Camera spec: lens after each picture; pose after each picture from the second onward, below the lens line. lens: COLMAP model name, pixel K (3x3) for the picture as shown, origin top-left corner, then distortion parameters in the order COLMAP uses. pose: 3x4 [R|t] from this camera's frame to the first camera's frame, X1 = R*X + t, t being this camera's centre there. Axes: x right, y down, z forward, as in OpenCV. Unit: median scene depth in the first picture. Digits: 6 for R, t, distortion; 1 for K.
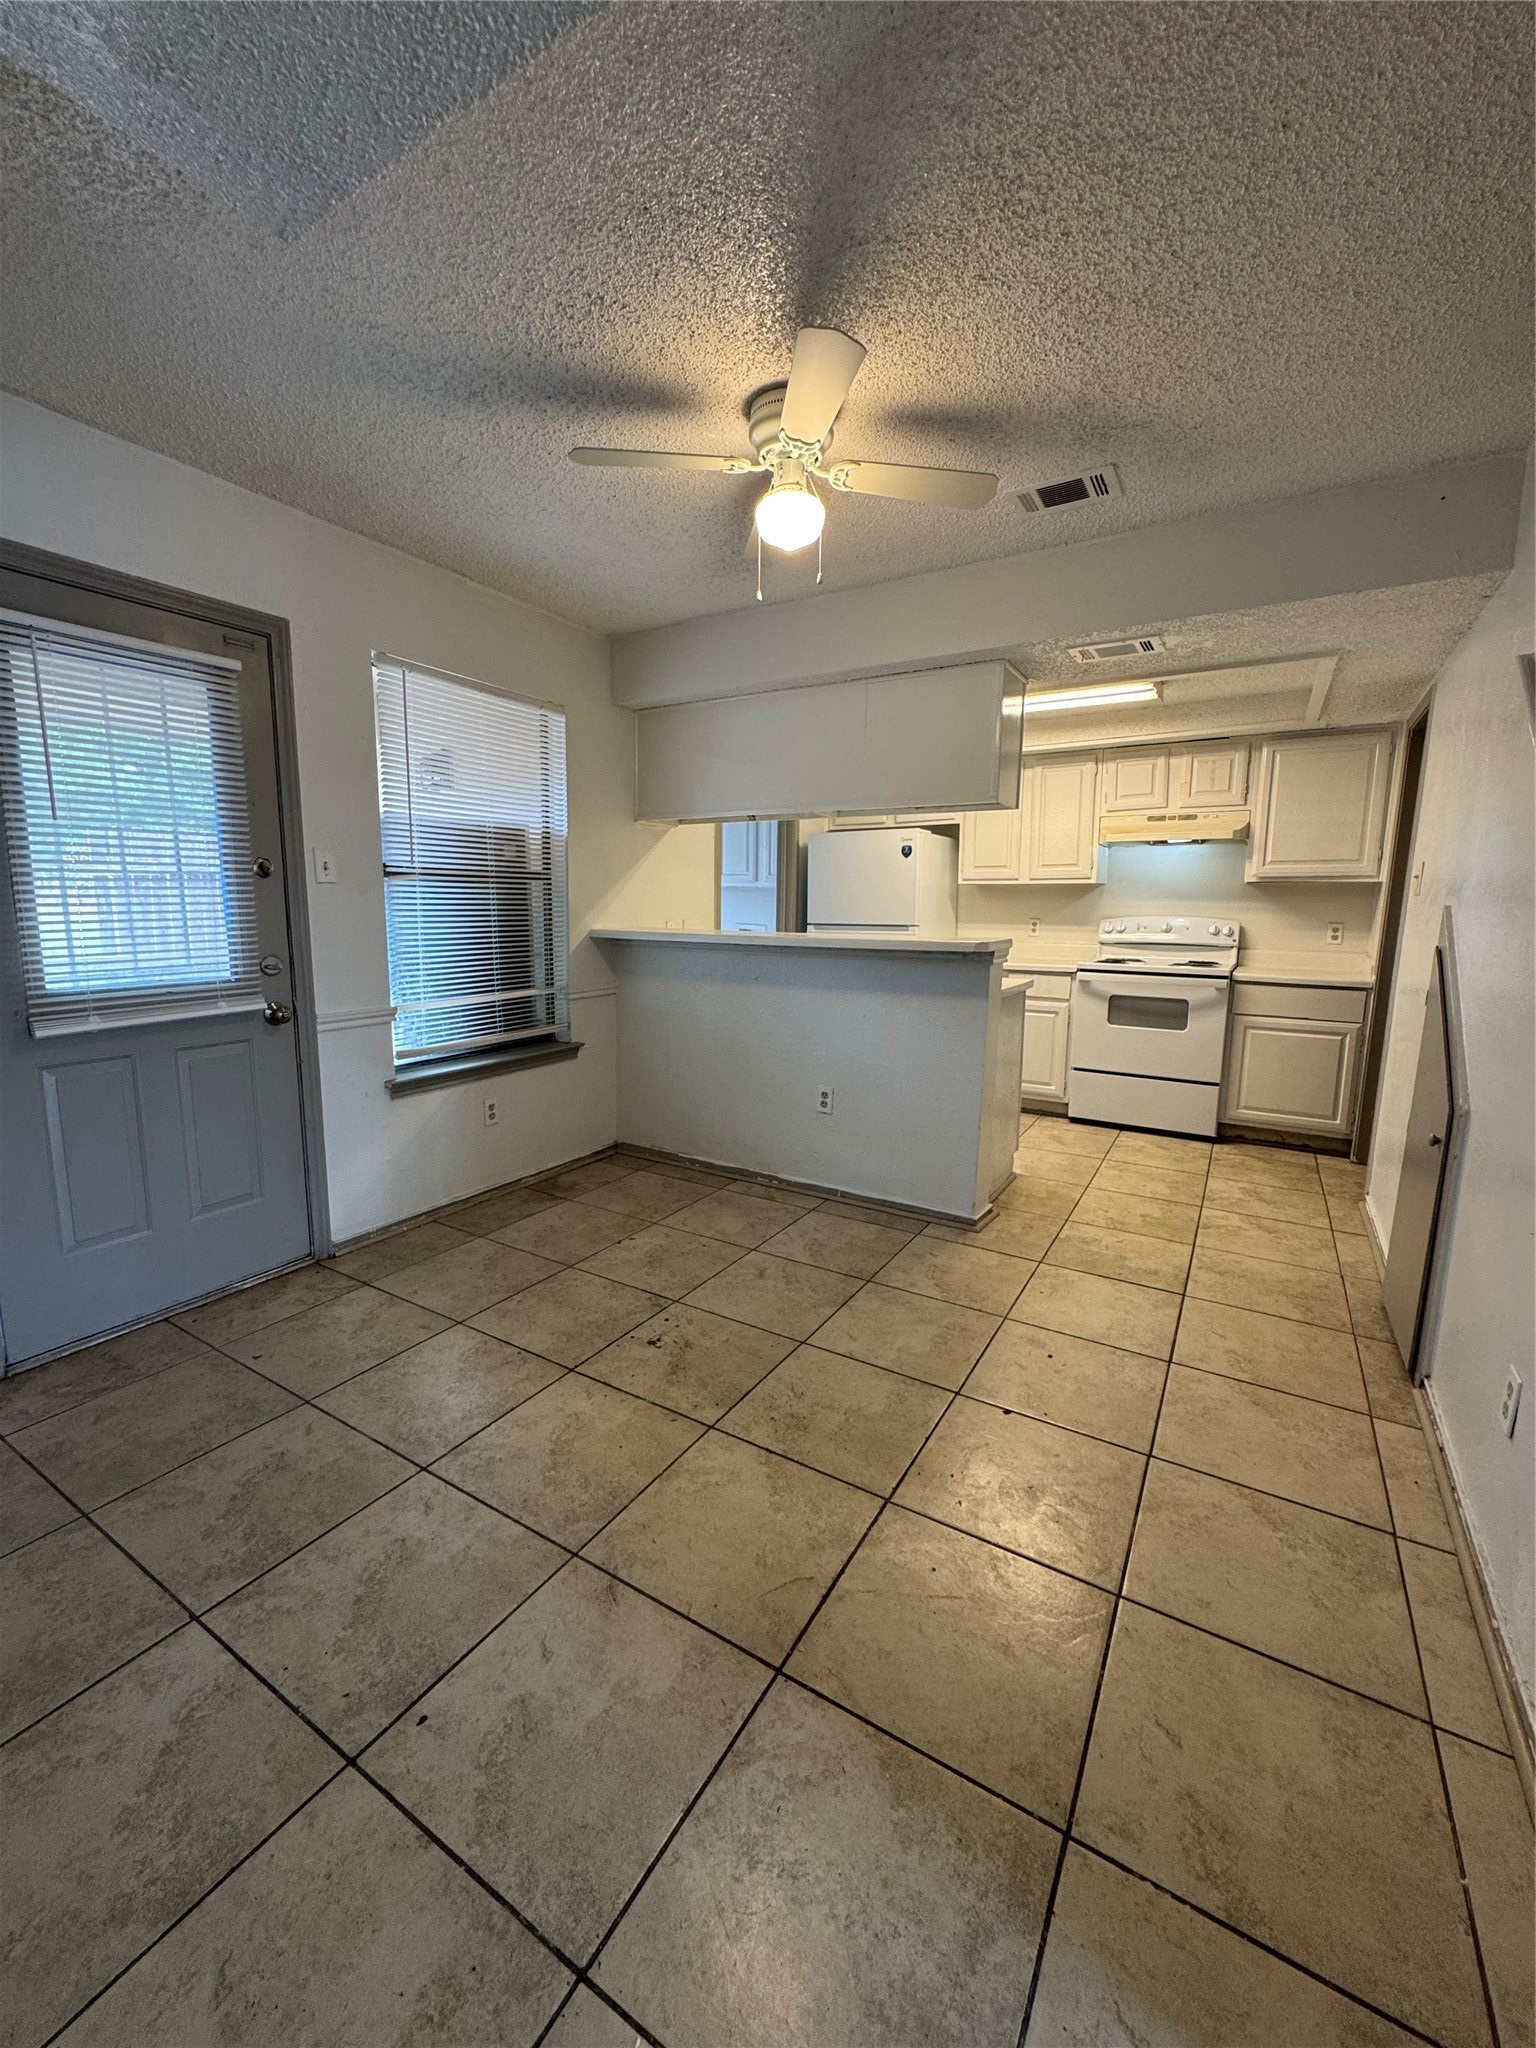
lens RADIAL K [[821.1, 0, 757.0], [0, 821.1, 1019.0], [0, 0, 1]] dist [-0.004745, 0.000678]
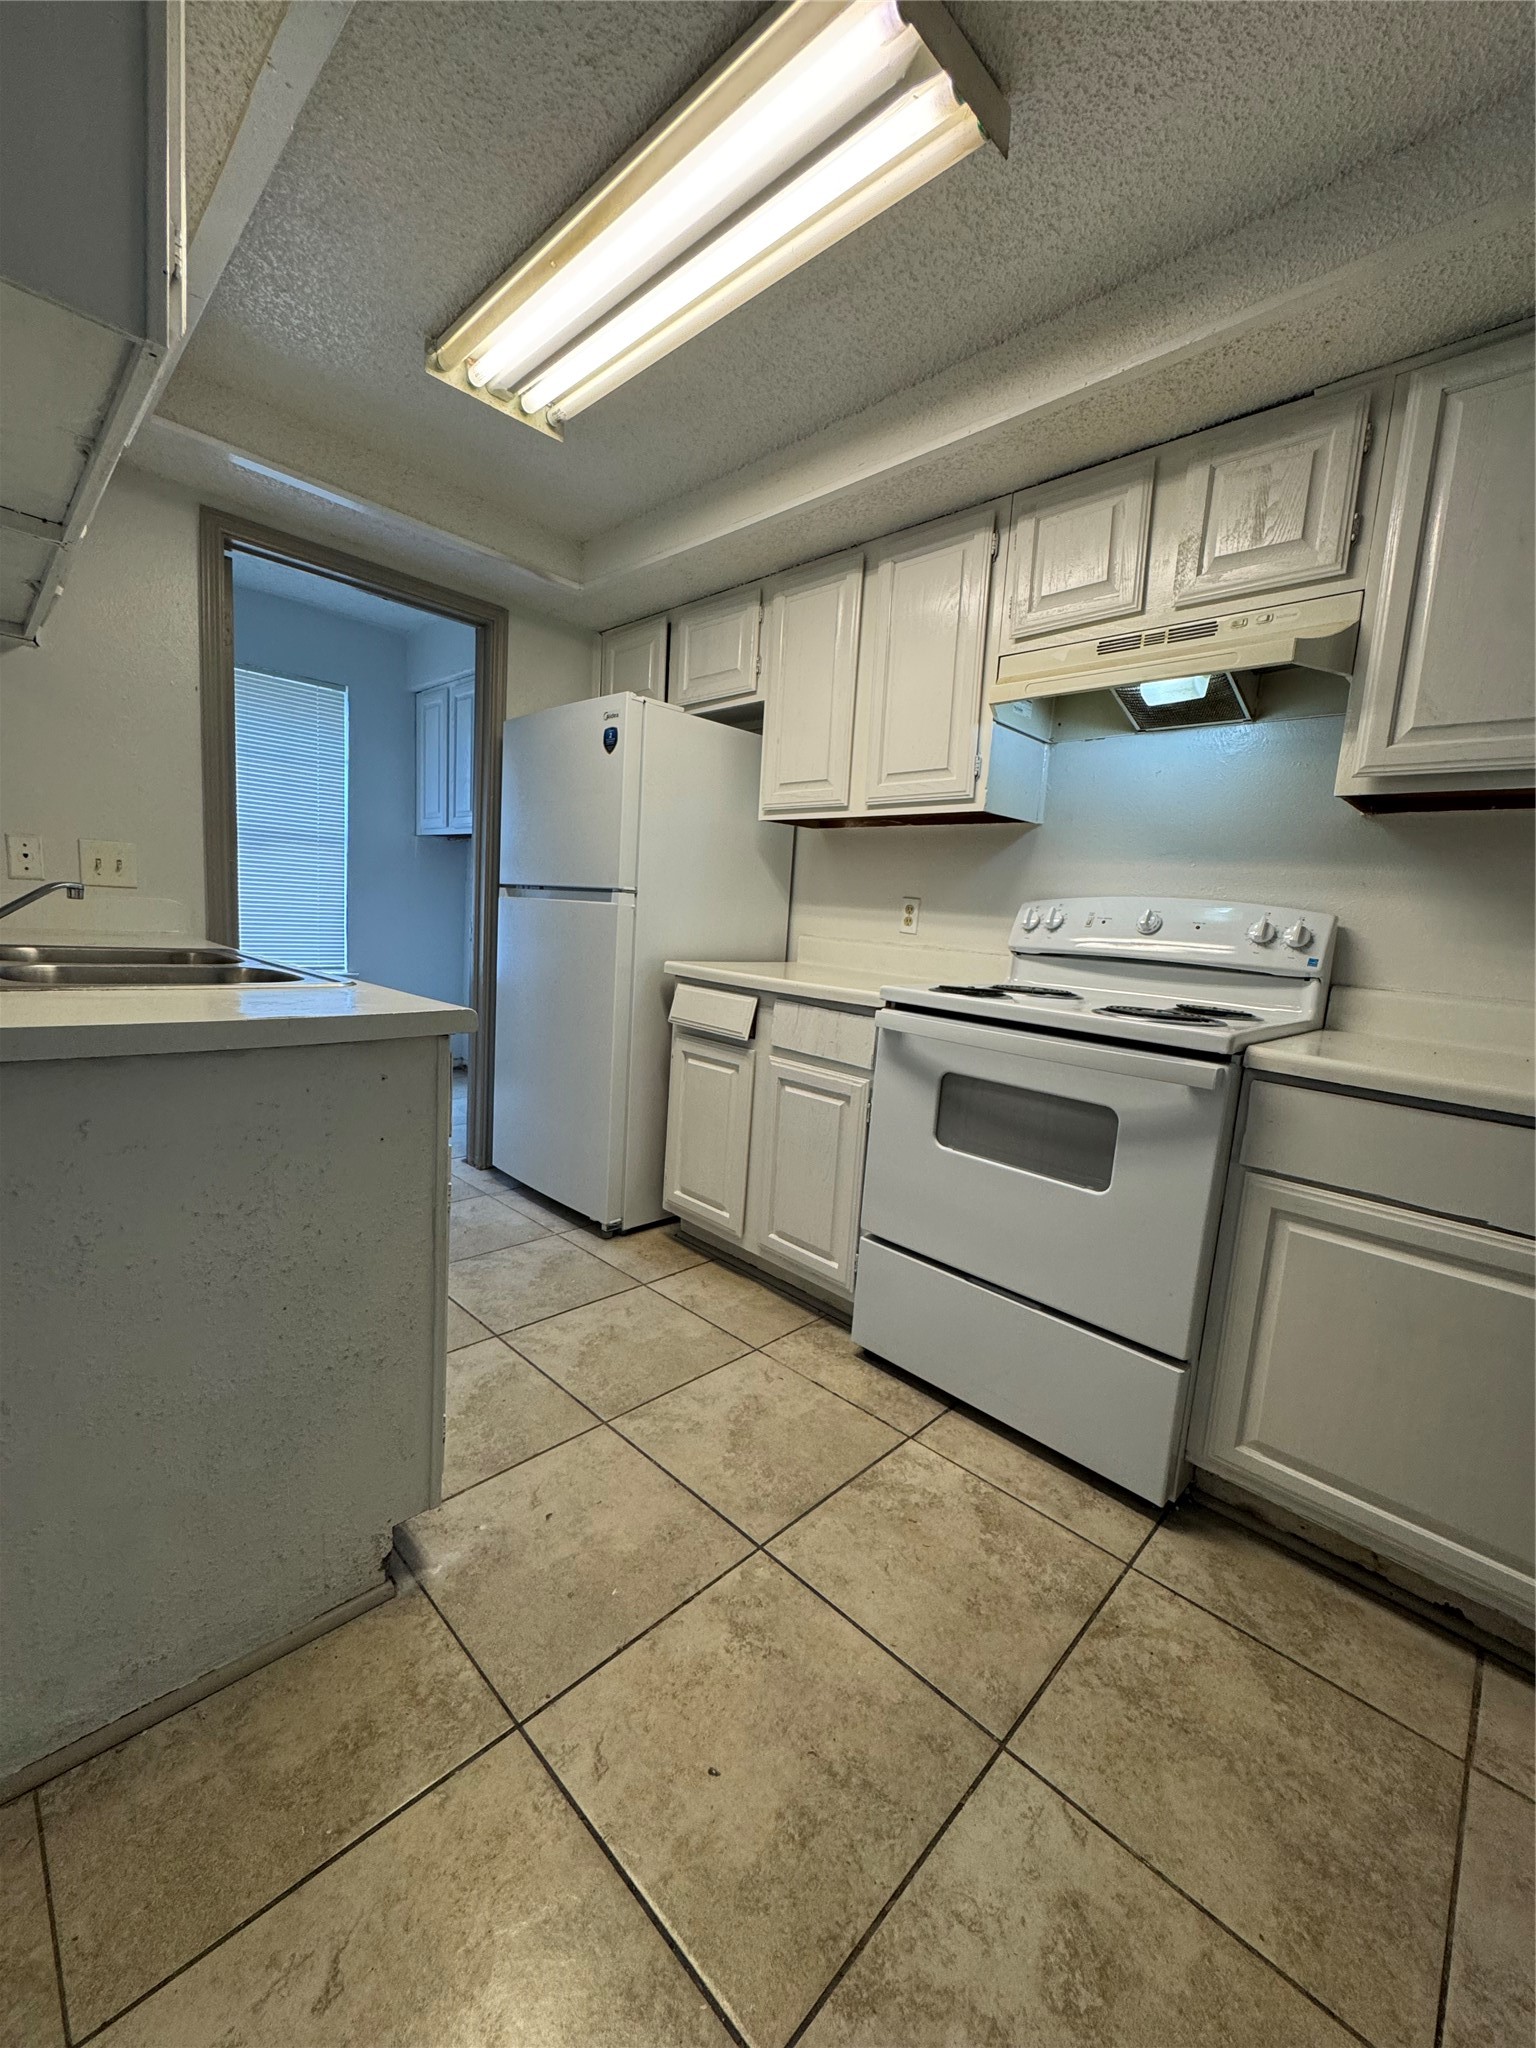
lens RADIAL K [[821.1, 0, 777.4], [0, 821.1, 1022.2], [0, 0, 1]] dist [-0.004745, 0.000678]
pose [[0.973392, 0.087483, -0.211789, 0.439865], [-0.092622, 0.995597, -0.014448, -0.040583], [0.209592, 0.033680, 0.977209, 0.598818]]
